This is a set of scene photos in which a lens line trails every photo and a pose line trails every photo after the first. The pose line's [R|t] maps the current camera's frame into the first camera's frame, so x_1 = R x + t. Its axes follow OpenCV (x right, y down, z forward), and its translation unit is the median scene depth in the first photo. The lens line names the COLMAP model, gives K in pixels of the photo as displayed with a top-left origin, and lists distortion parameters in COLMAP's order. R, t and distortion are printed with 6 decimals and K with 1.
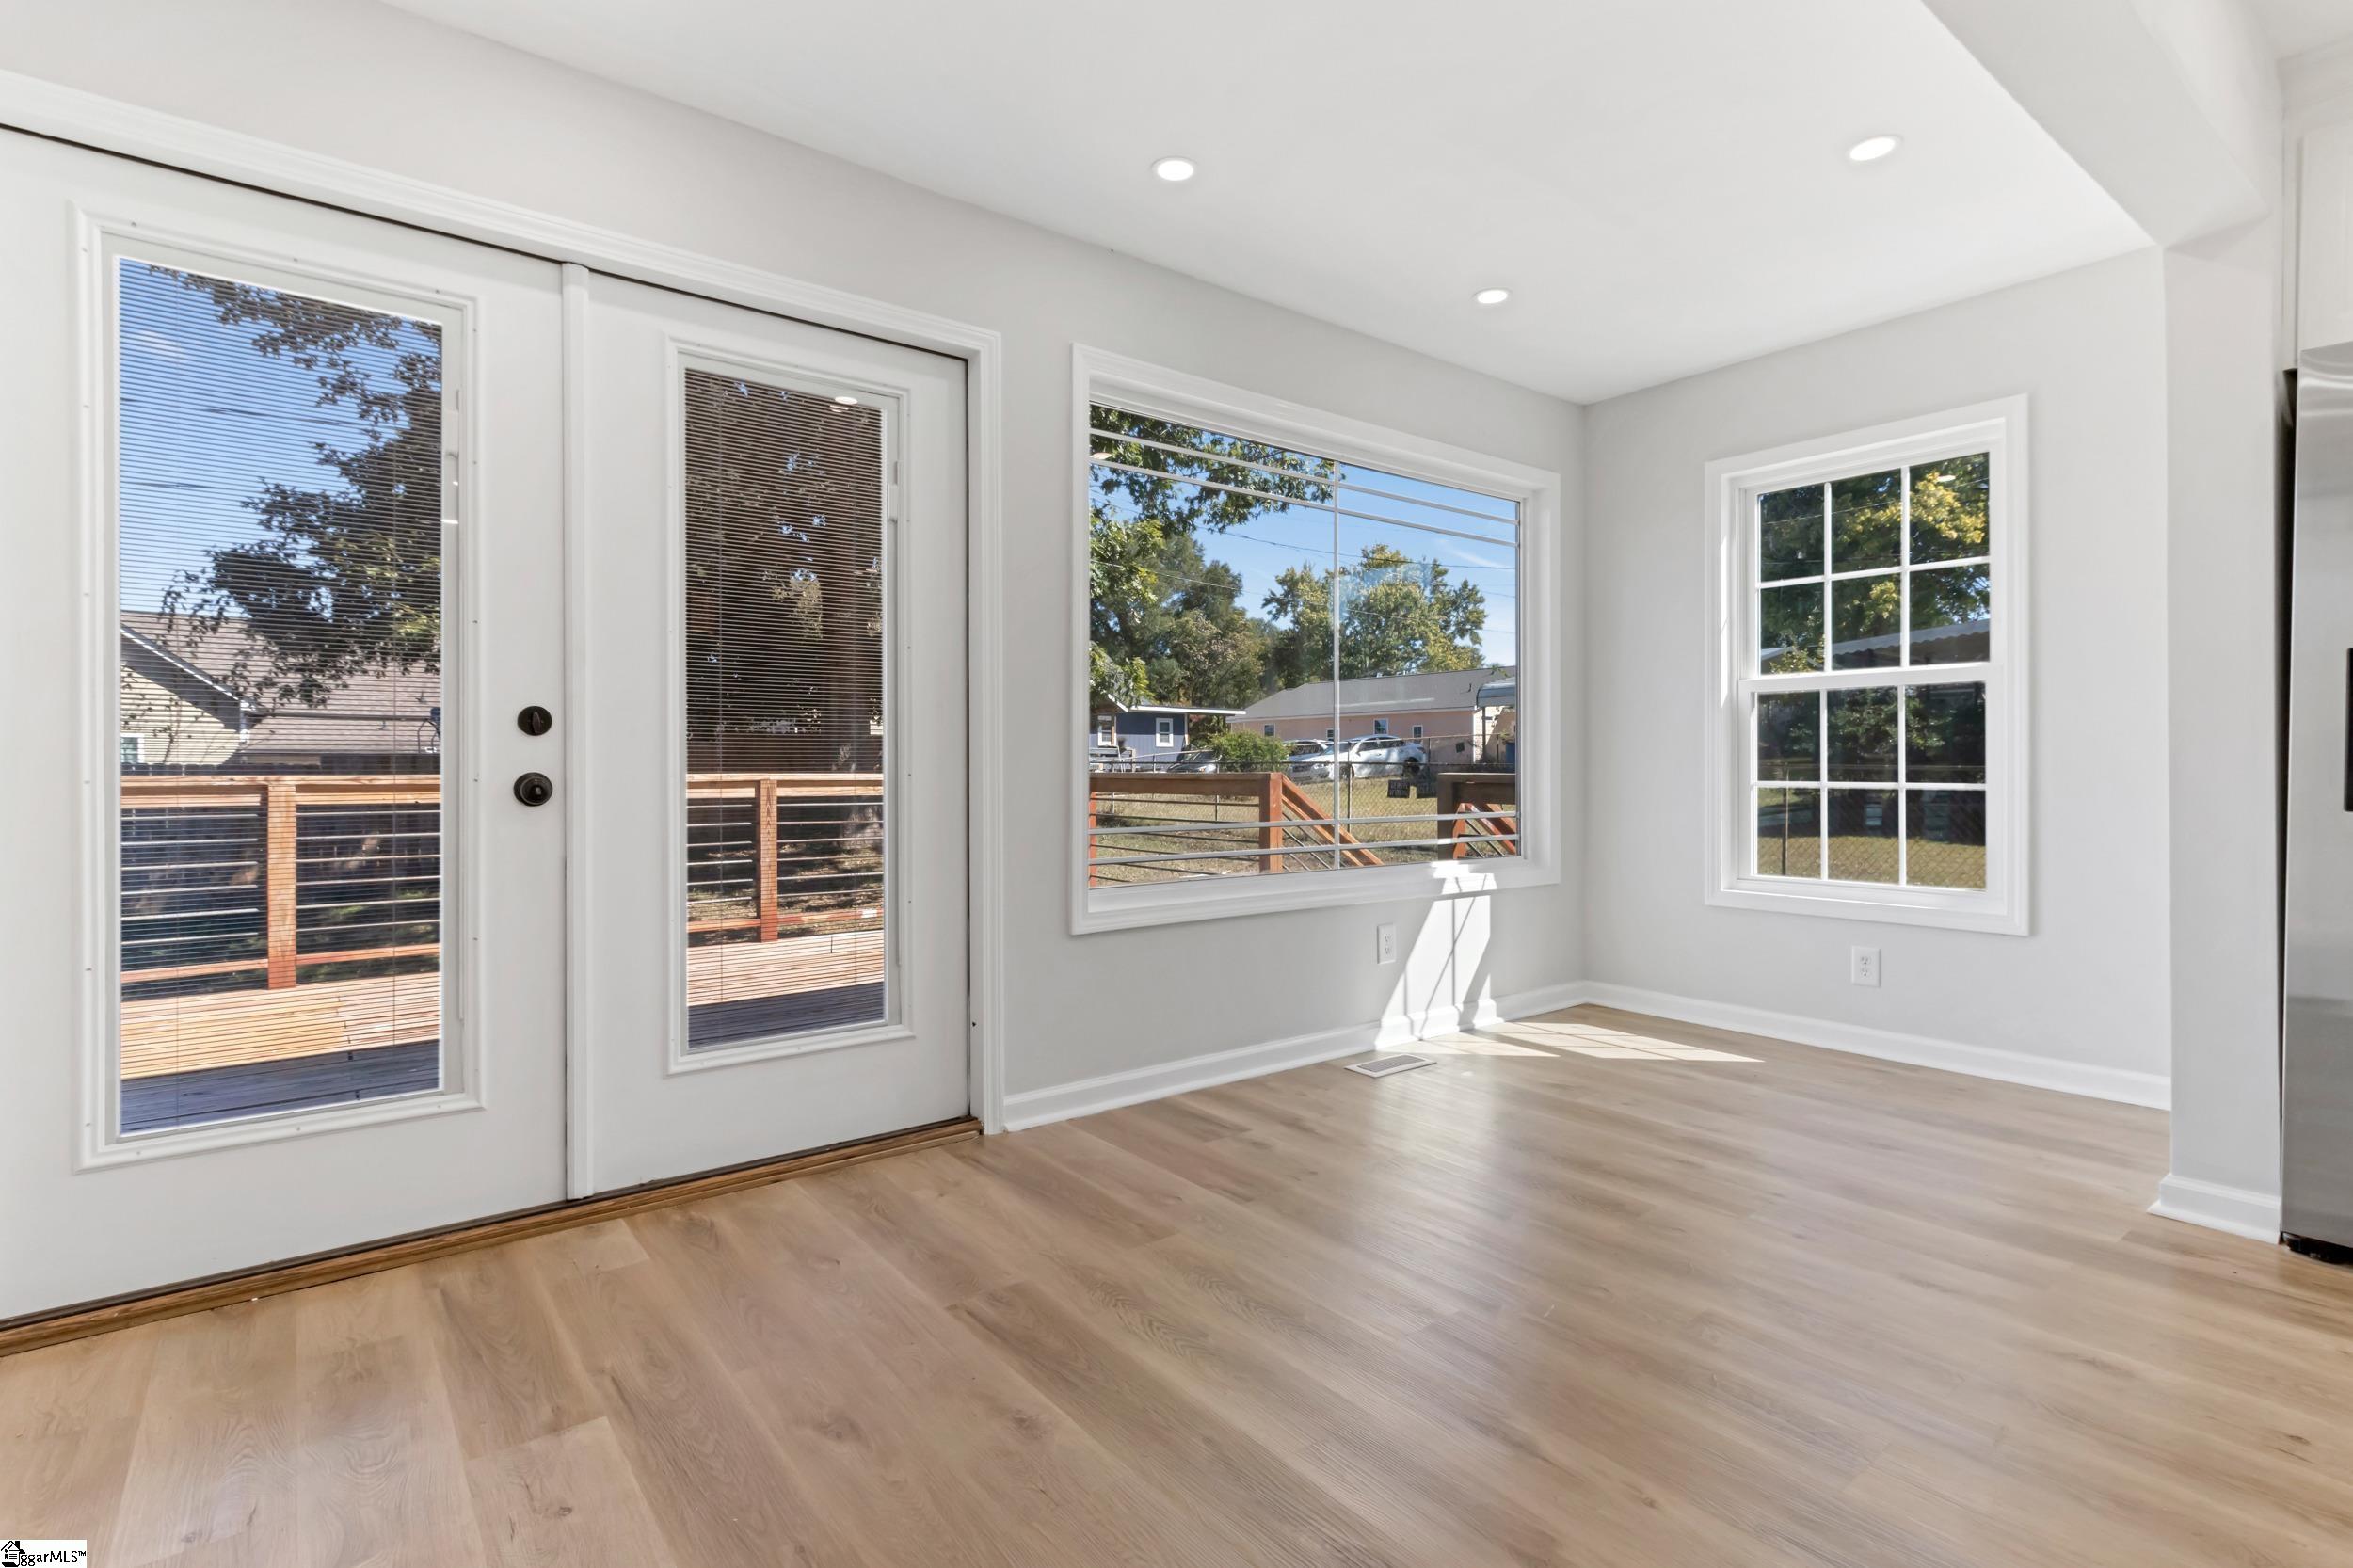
lens RADIAL K [[1141.9, 0, 1197.4], [0, 1141.9, 758.2], [0, 0, 1]] dist [0.001117, -0.000258]
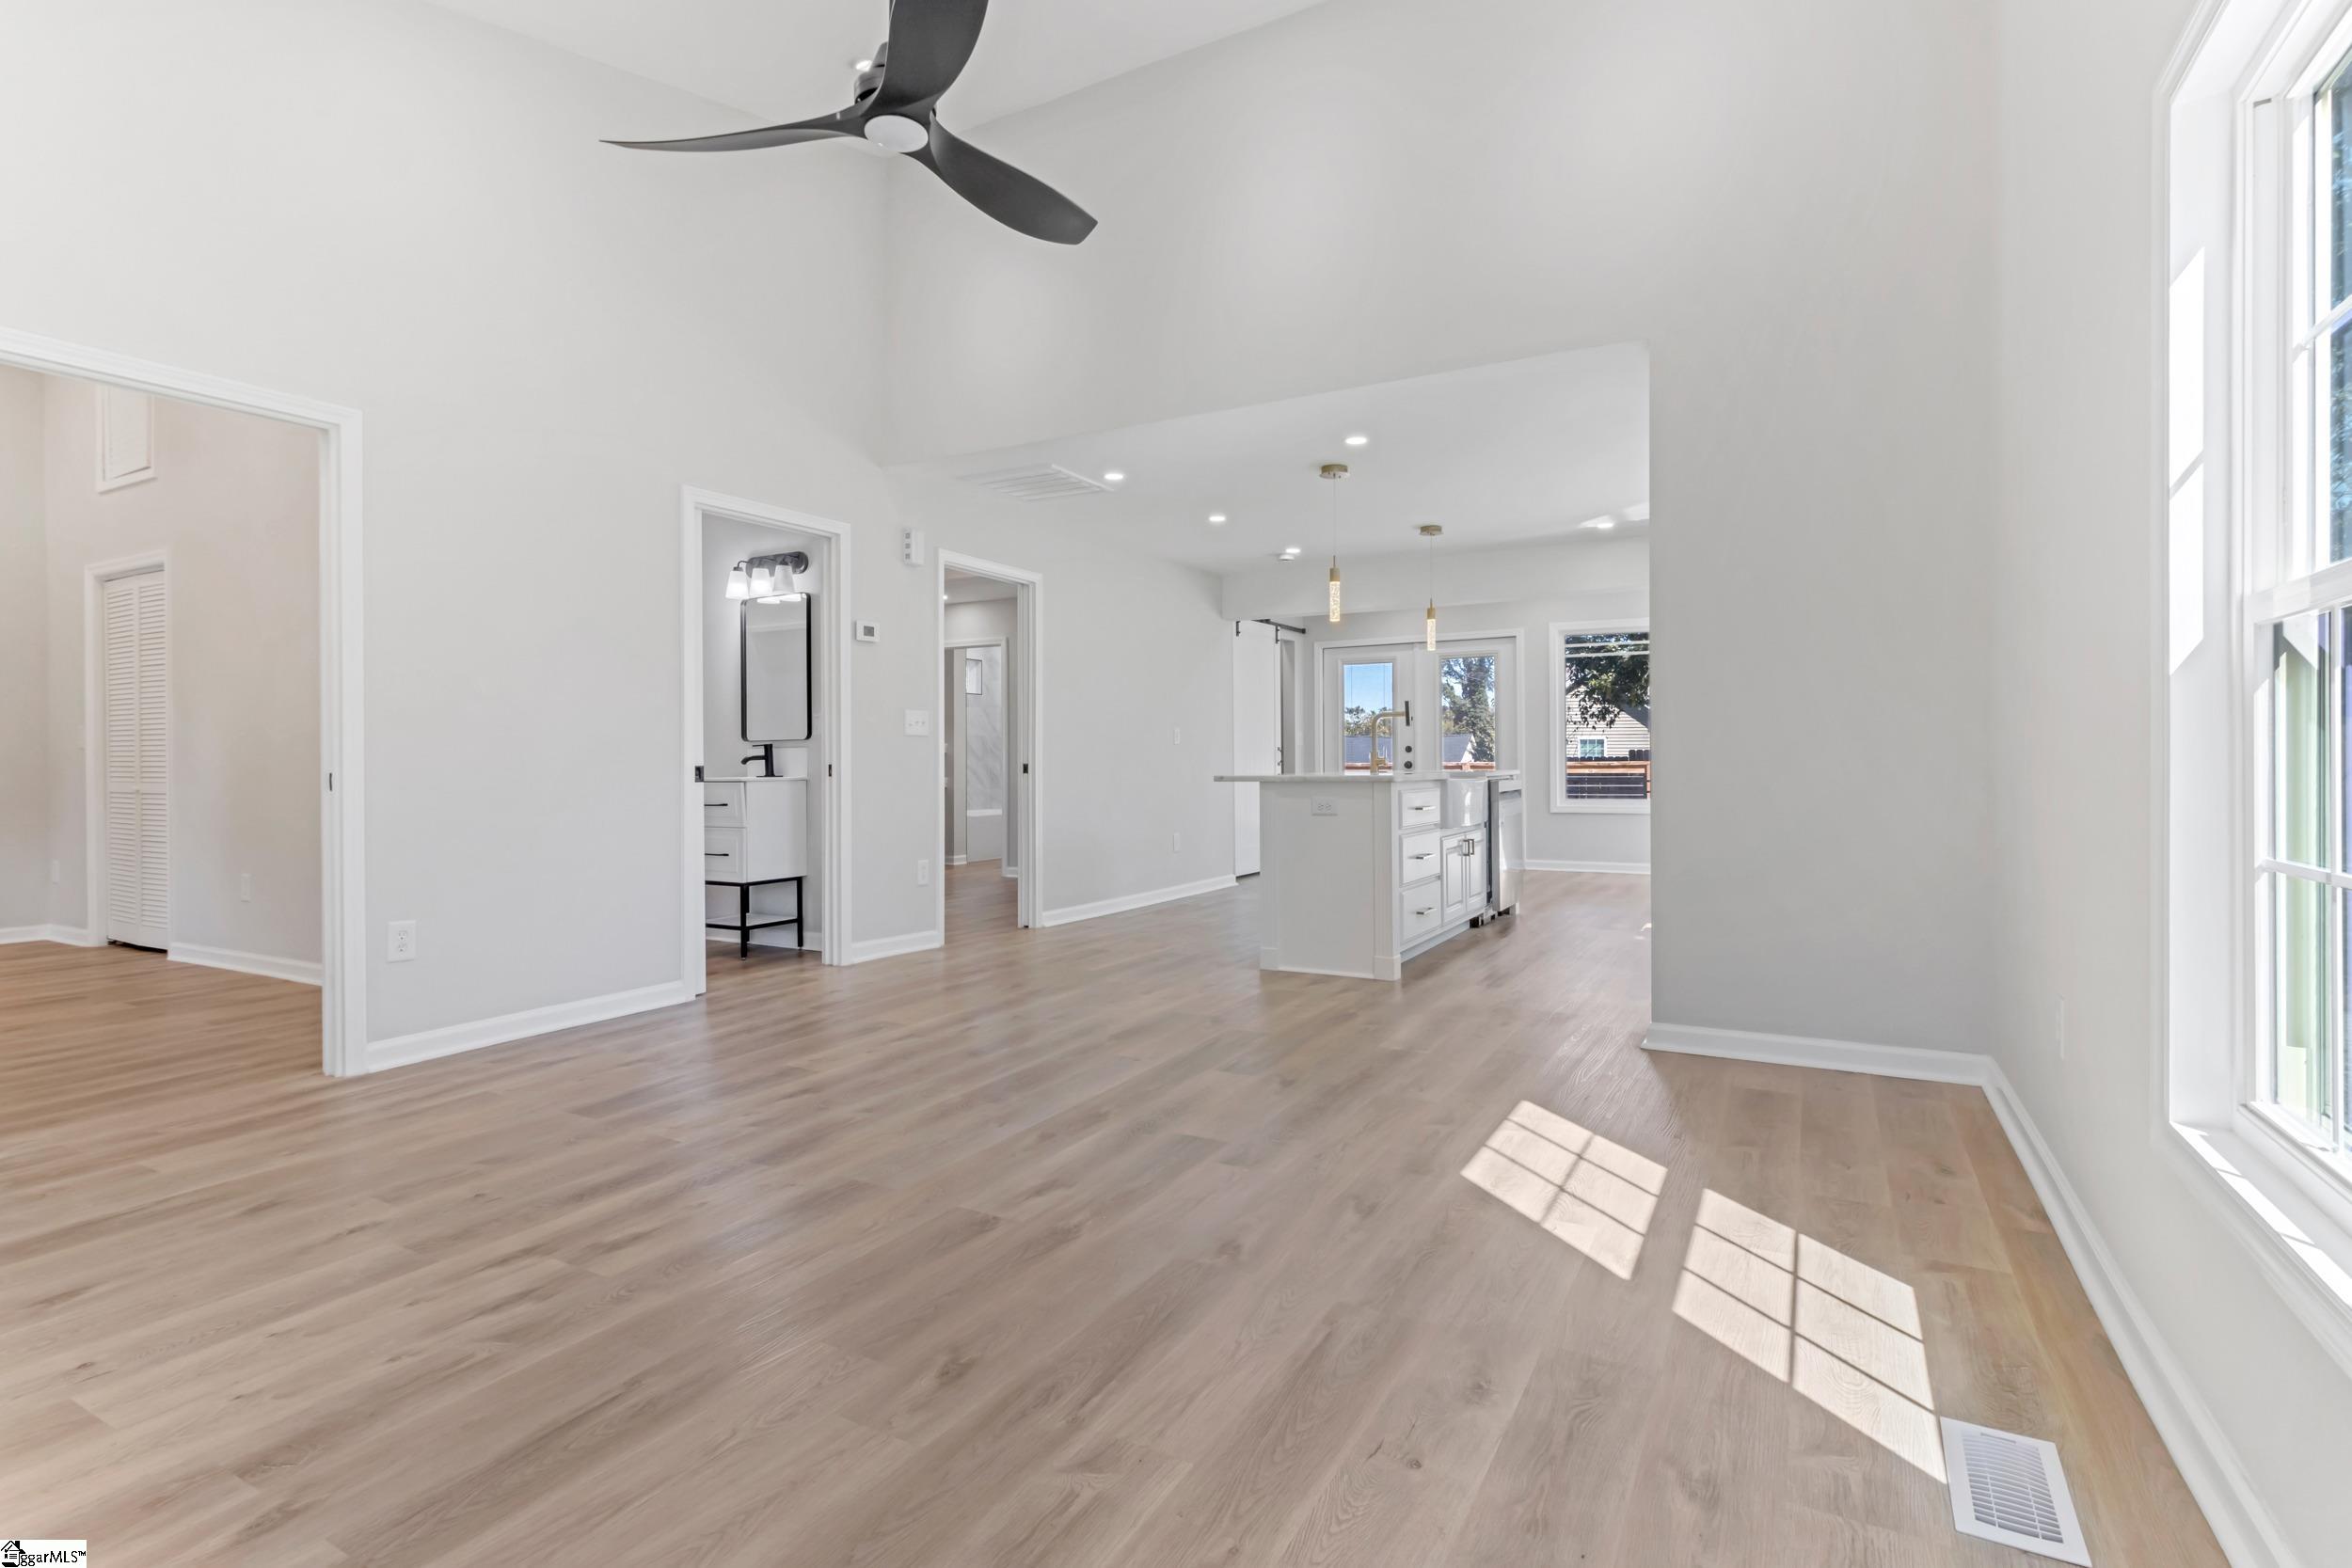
lens RADIAL K [[1141.3, 0, 1164.3], [0, 1141.3, 755.0], [0, 0, 1]] dist [0.001117, -0.000258]
pose [[0.374479, -0.006871, -0.927210, 1.498511], [0.013477, 0.999907, -0.001967, -0.007556], [0.927138, -0.011760, 0.374537, -0.717861]]
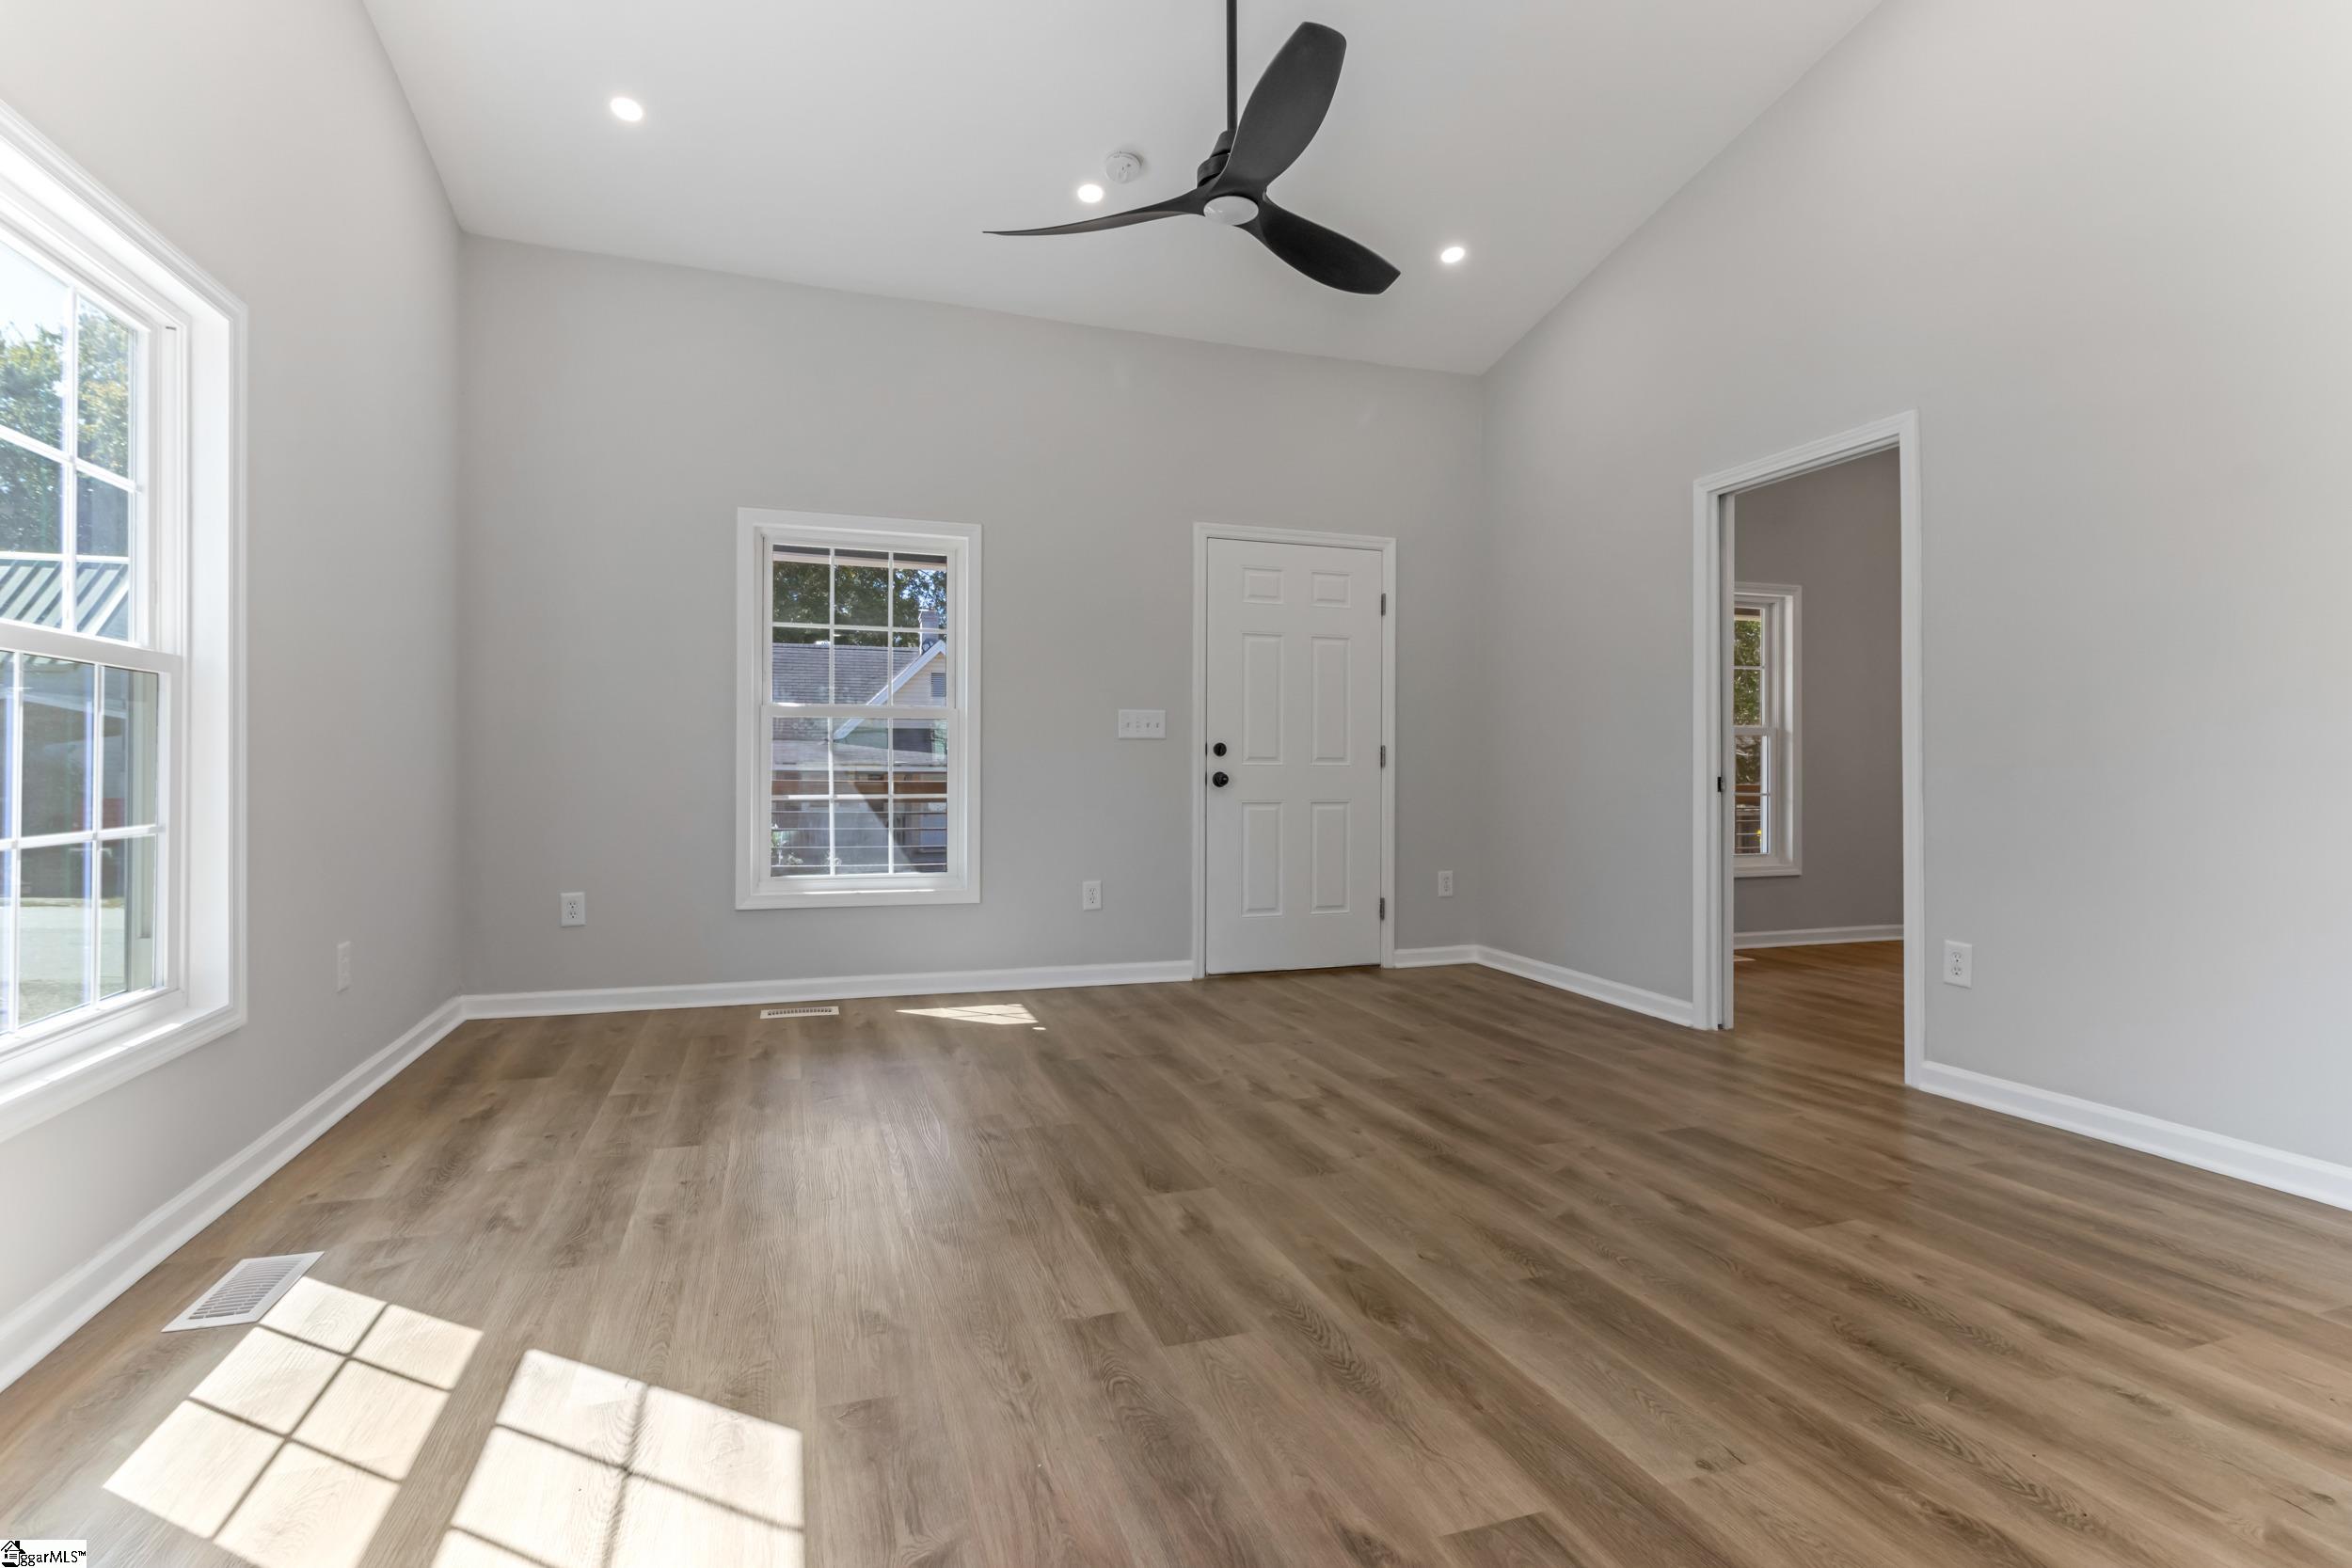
lens RADIAL K [[1141.3, 0, 1183.6], [0, 1141.3, 765.7], [0, 0, 1]] dist [0.001117, -0.000258]
pose [[-0.944076, -0.006462, 0.329665, 0.832152], [-0.010618, 0.999885, -0.010808, -0.000176], [-0.329557, -0.013704, -0.944036, -0.105649]]
